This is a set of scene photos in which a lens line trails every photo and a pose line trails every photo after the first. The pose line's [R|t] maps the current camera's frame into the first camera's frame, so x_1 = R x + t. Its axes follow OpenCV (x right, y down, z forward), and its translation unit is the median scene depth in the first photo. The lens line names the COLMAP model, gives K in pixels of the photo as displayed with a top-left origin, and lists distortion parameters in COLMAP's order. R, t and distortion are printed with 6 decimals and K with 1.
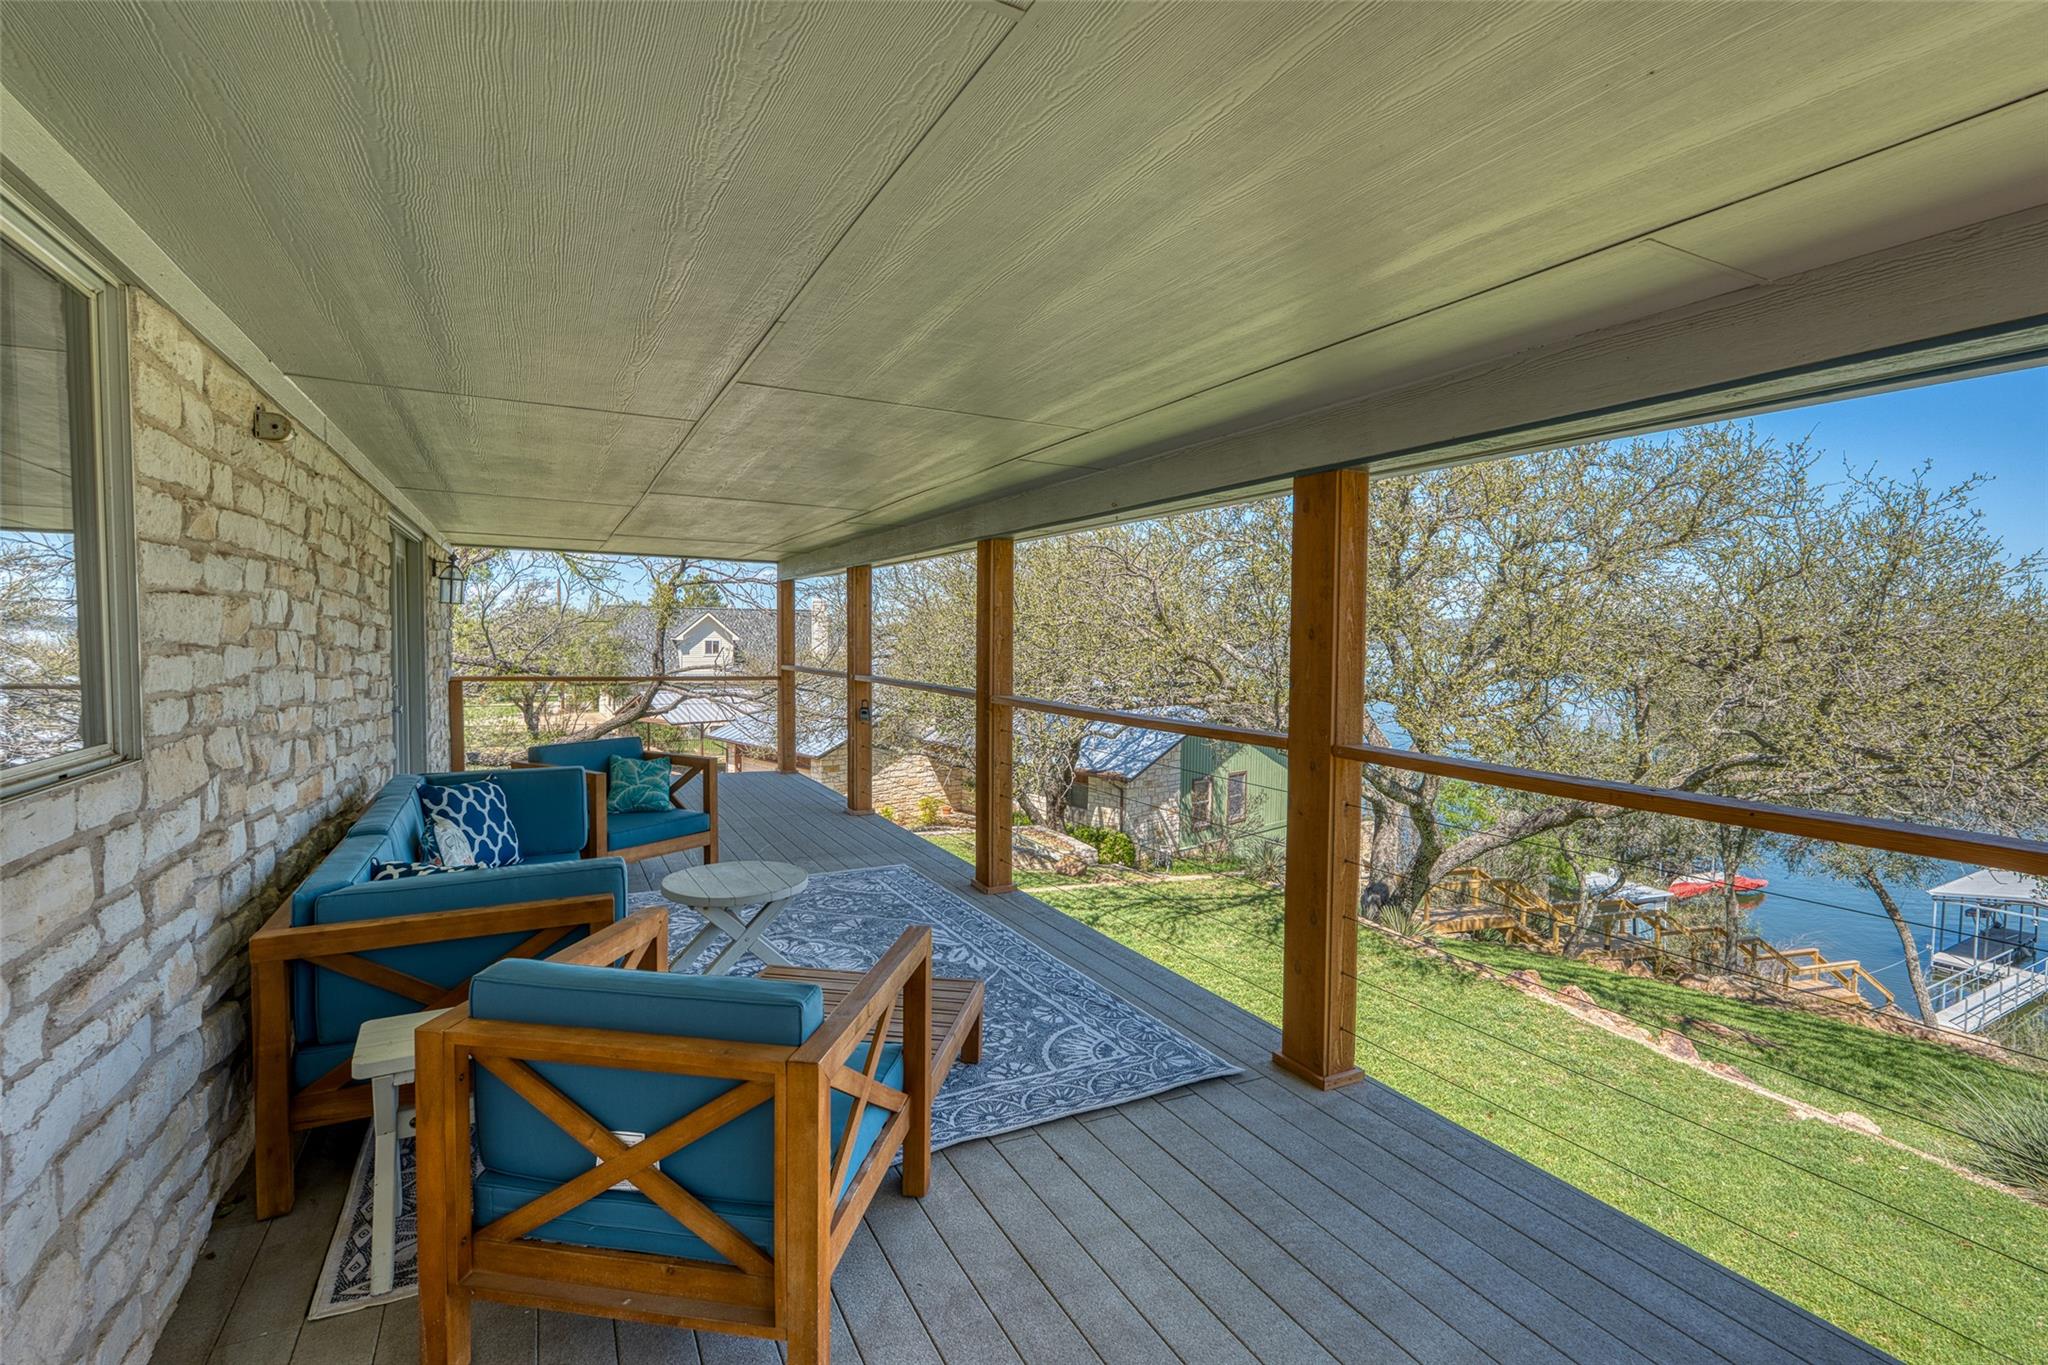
lens RADIAL K [[942.7, 0, 1021.1], [0, 942.7, 680.7], [0, 0, 1]] dist [0.011033, -0.001609]
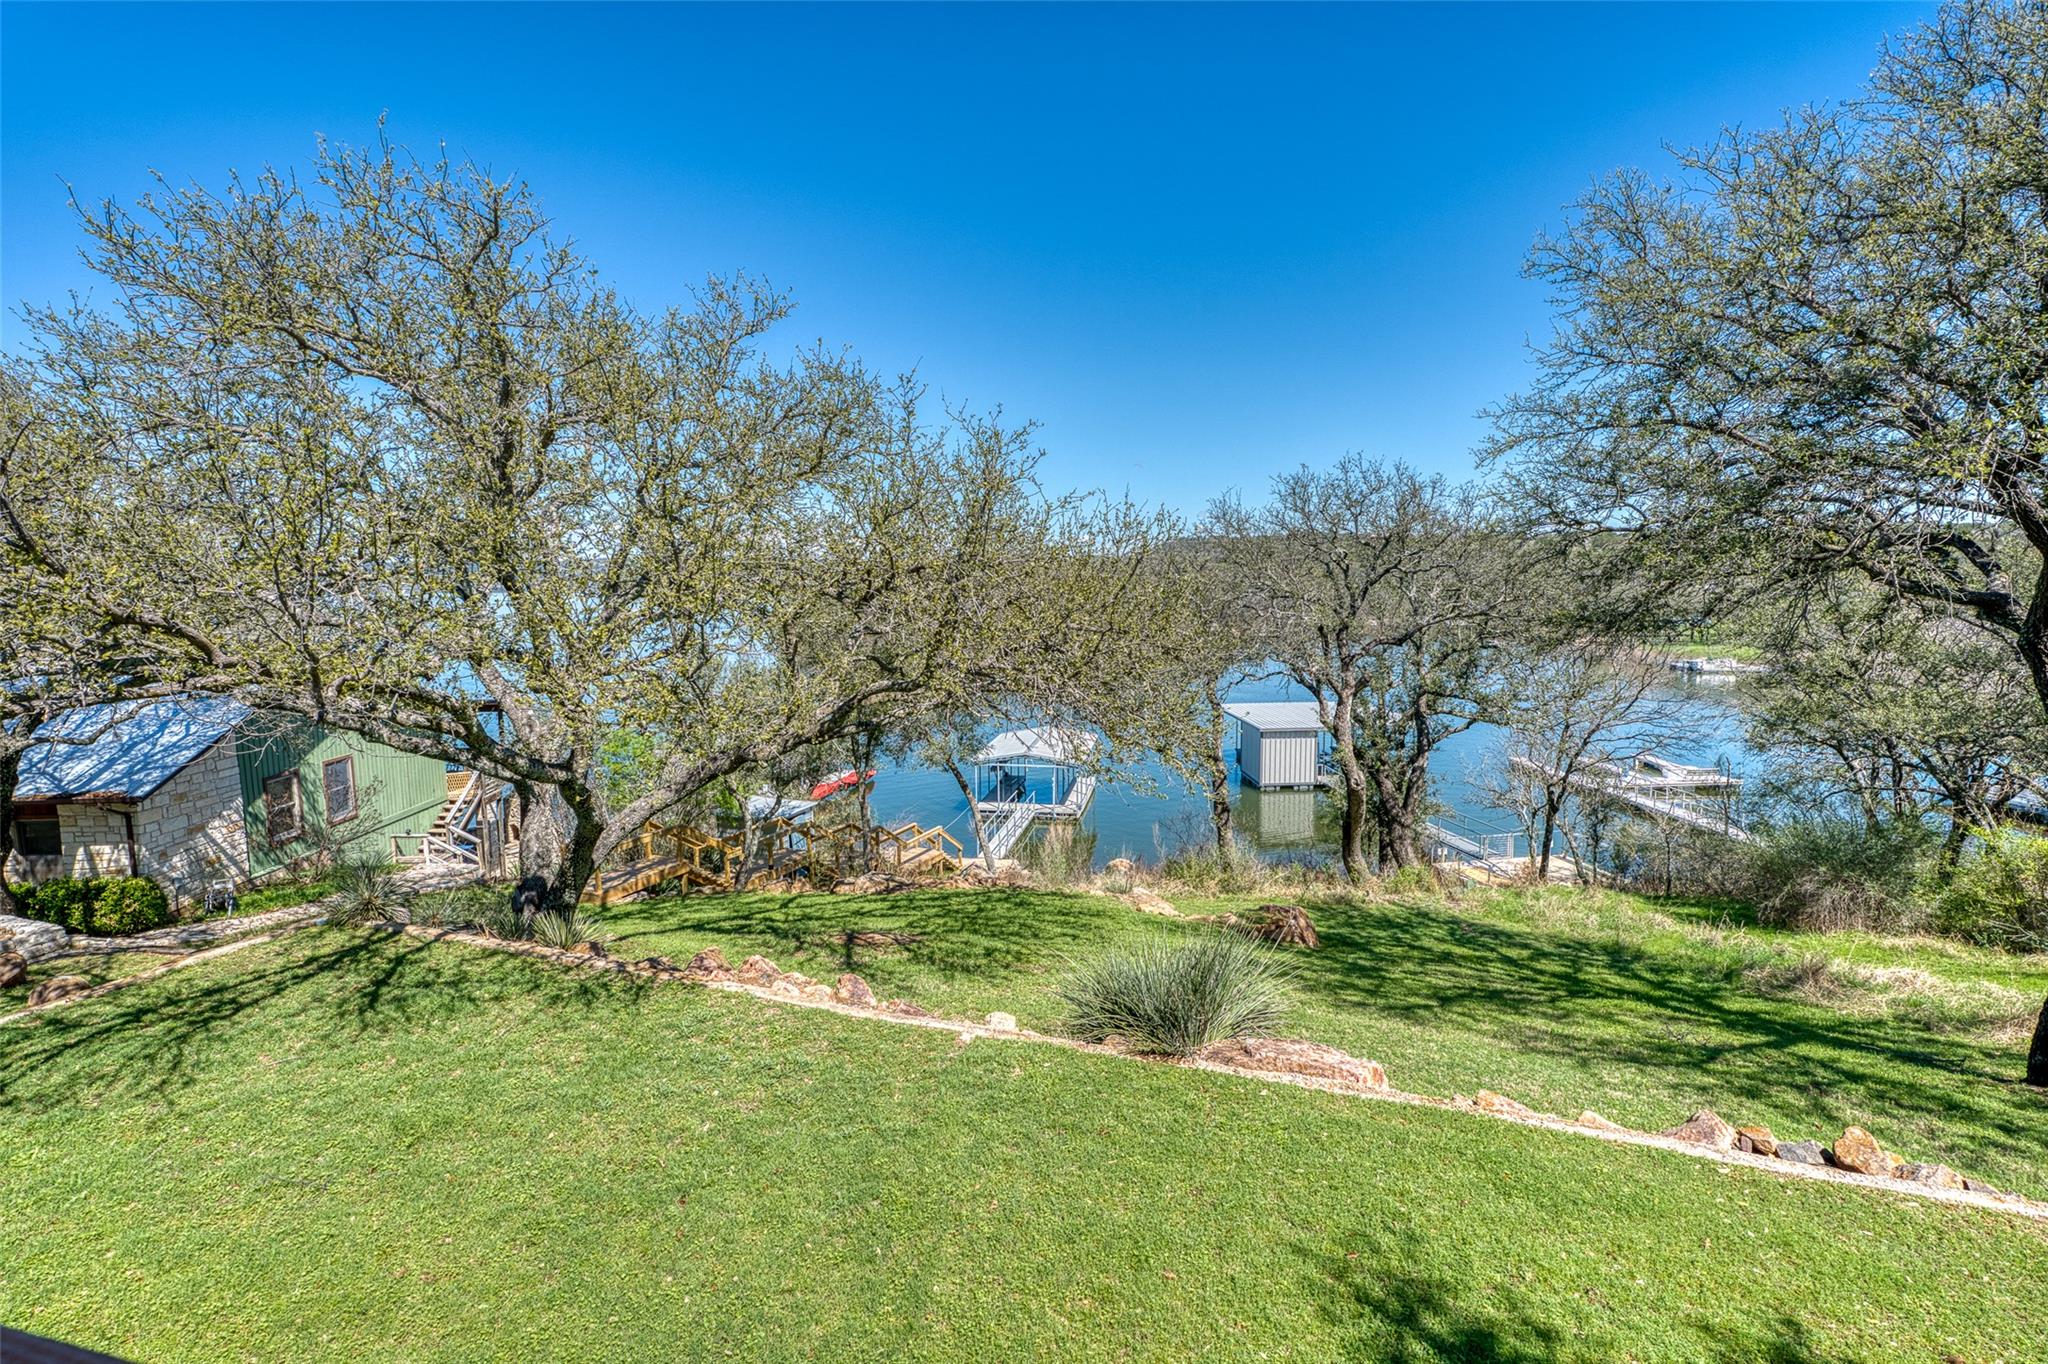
lens RADIAL K [[942.7, 0, 1021.1], [0, 942.7, 680.2], [0, 0, 1]] dist [0.011033, -0.001609]
pose [[0.667052, -0.103663, 0.737764, 0.065324], [0.056892, 0.994469, 0.088292, -0.004504], [-0.742836, -0.016922, 0.669259, 0.122012]]
